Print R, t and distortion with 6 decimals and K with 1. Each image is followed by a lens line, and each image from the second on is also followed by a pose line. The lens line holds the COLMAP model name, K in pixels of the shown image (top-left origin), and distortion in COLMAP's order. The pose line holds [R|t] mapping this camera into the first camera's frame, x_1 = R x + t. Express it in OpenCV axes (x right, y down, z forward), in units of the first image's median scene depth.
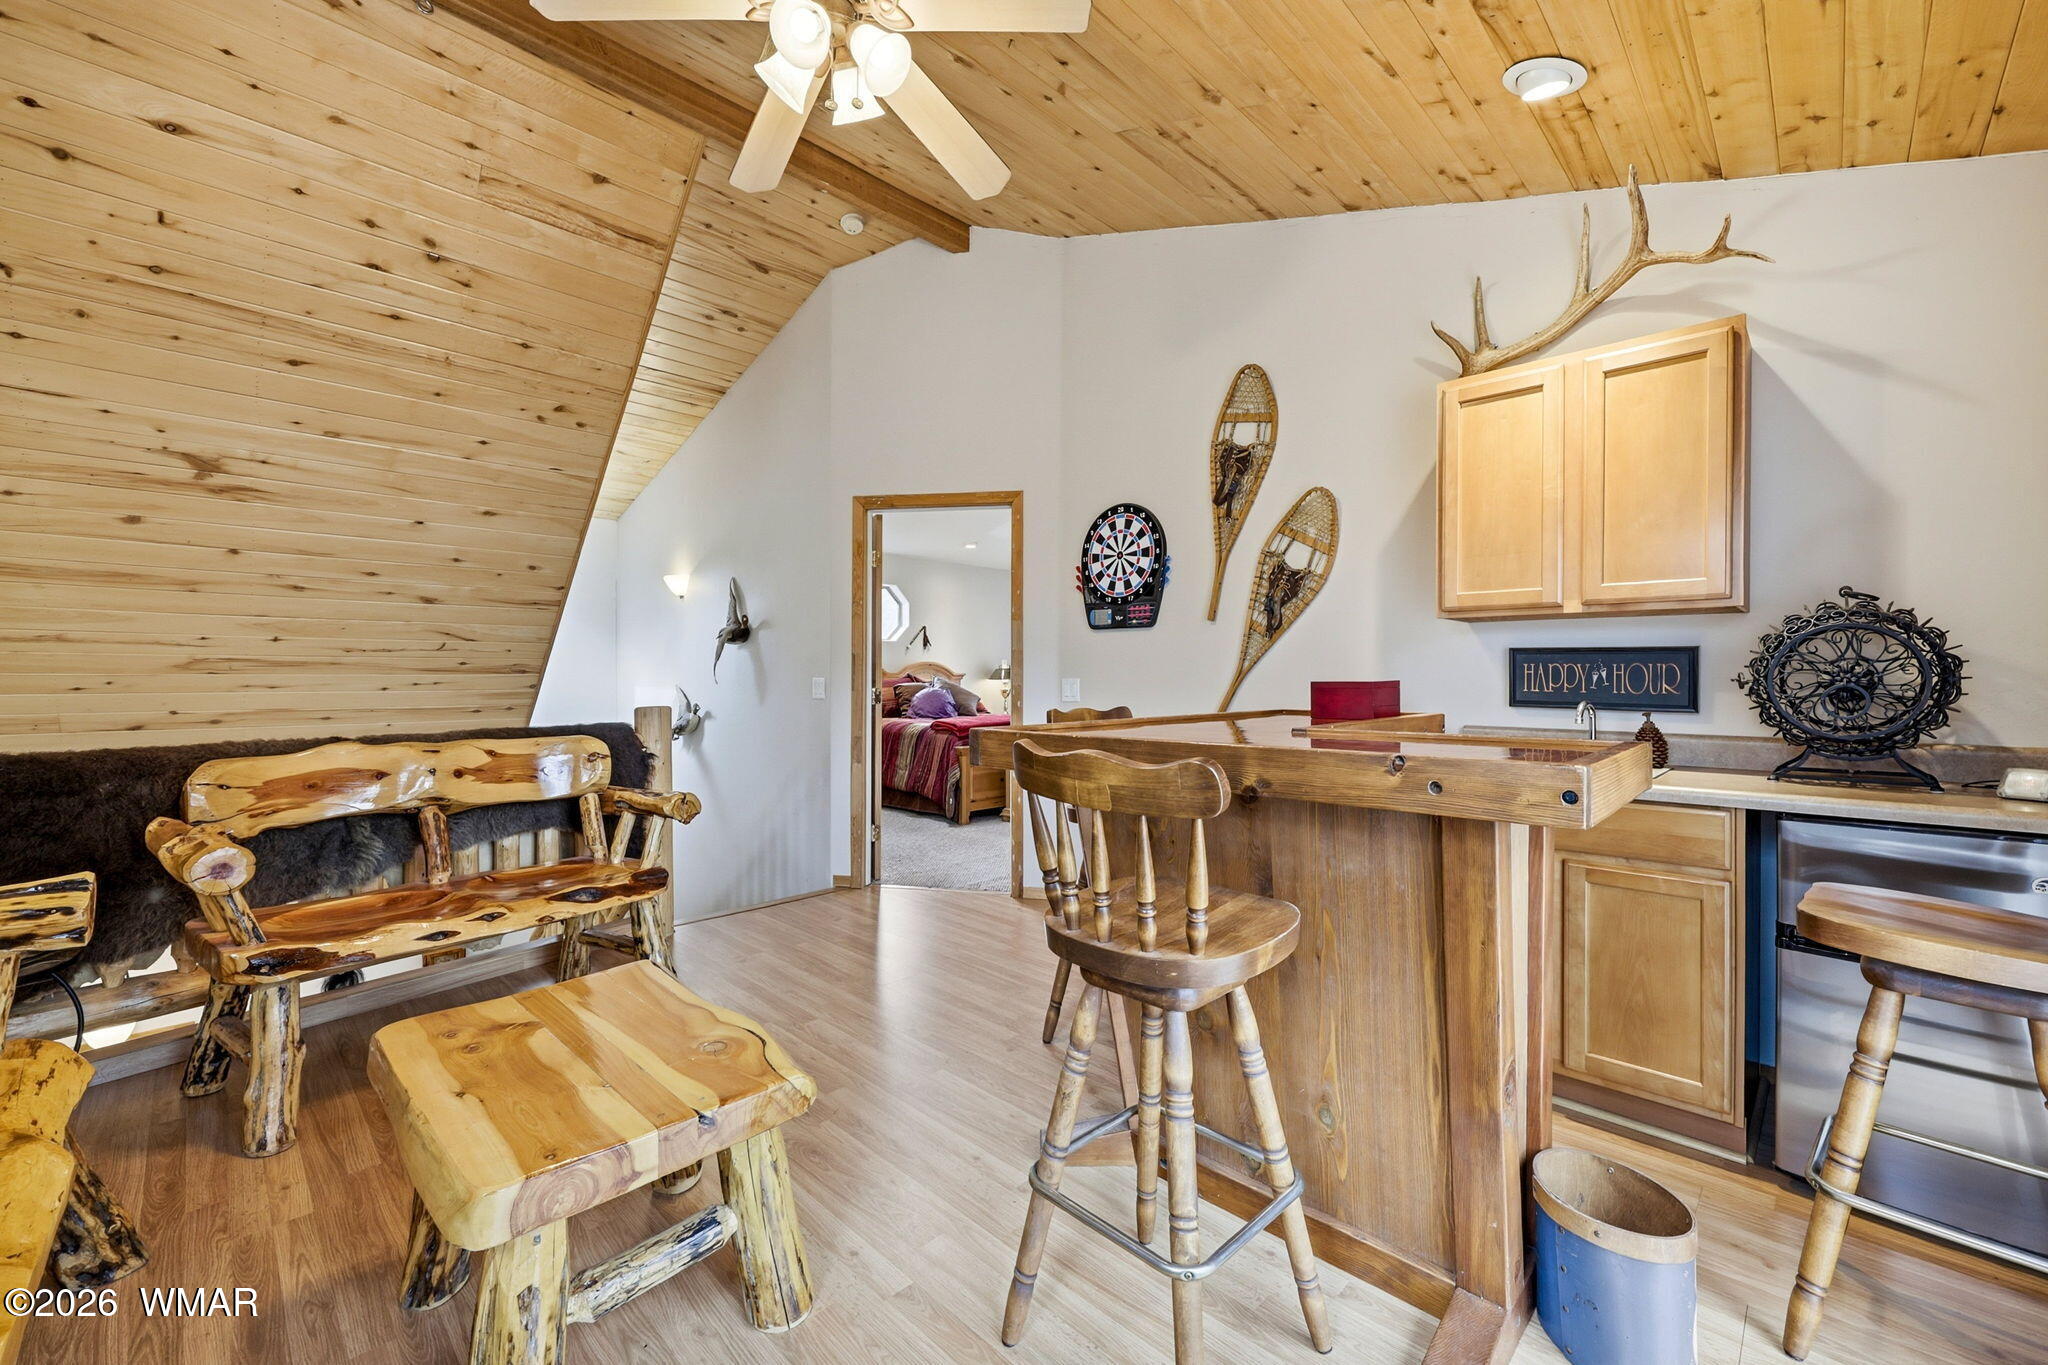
lens RADIAL K [[920.6, 0, 1027.0], [0, 920.6, 671.1], [0, 0, 1]] dist [0.000808, 0.000191]
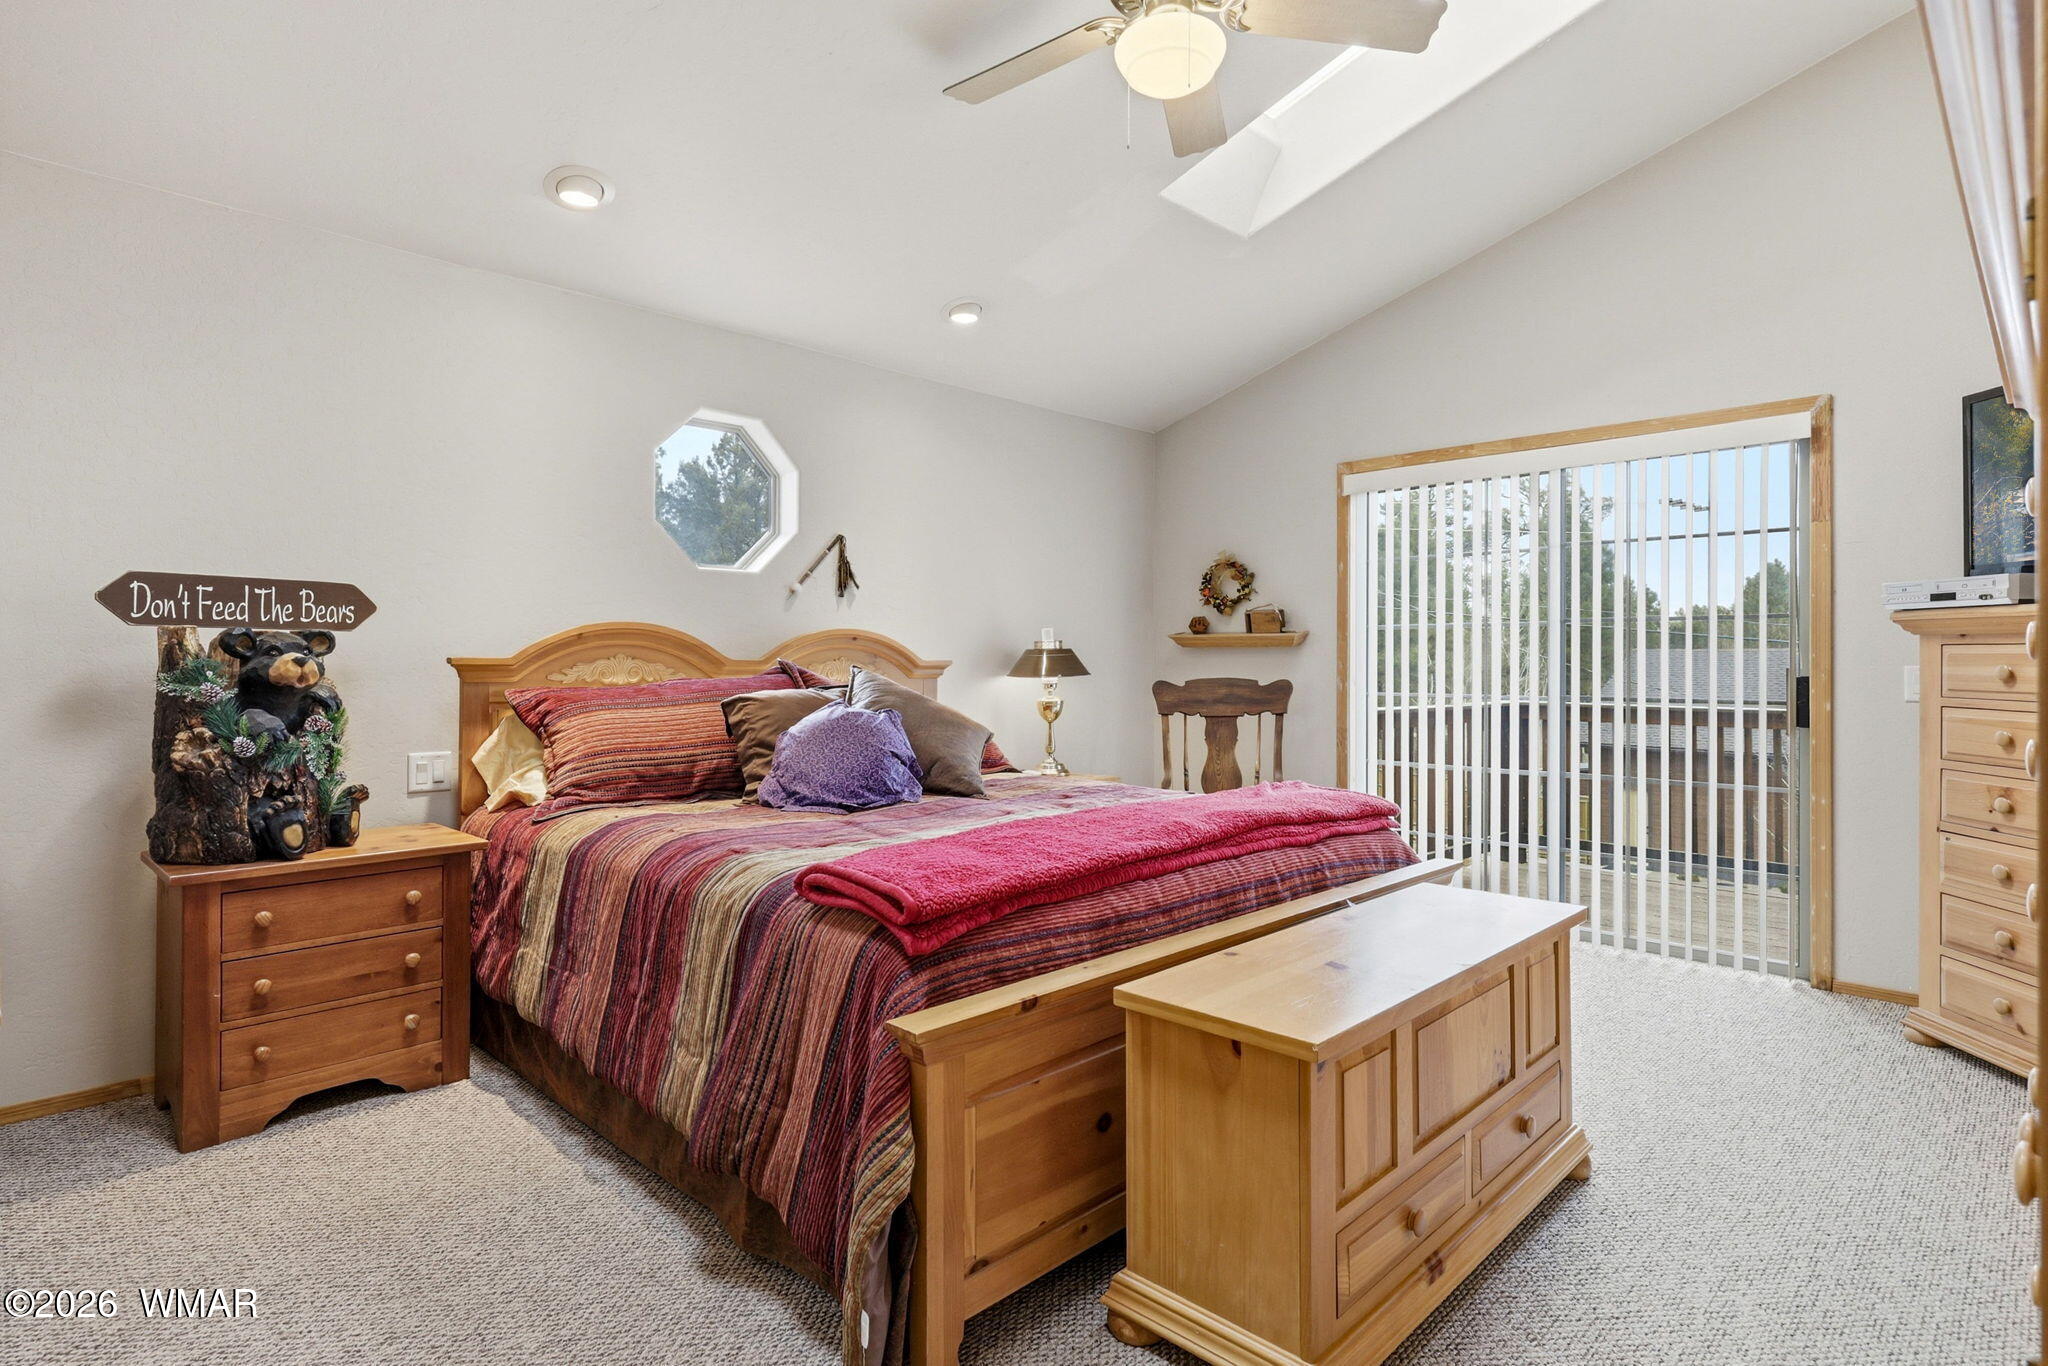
lens RADIAL K [[920.6, 0, 1027.0], [0, 920.6, 671.6], [0, 0, 1]] dist [0.000808, 0.000191]
pose [[0.999936, 0.001659, 0.011169, -0.043126], [-0.001767, 0.999952, 0.009658, 0.003229], [-0.011153, -0.009678, 0.999891, 0.677243]]
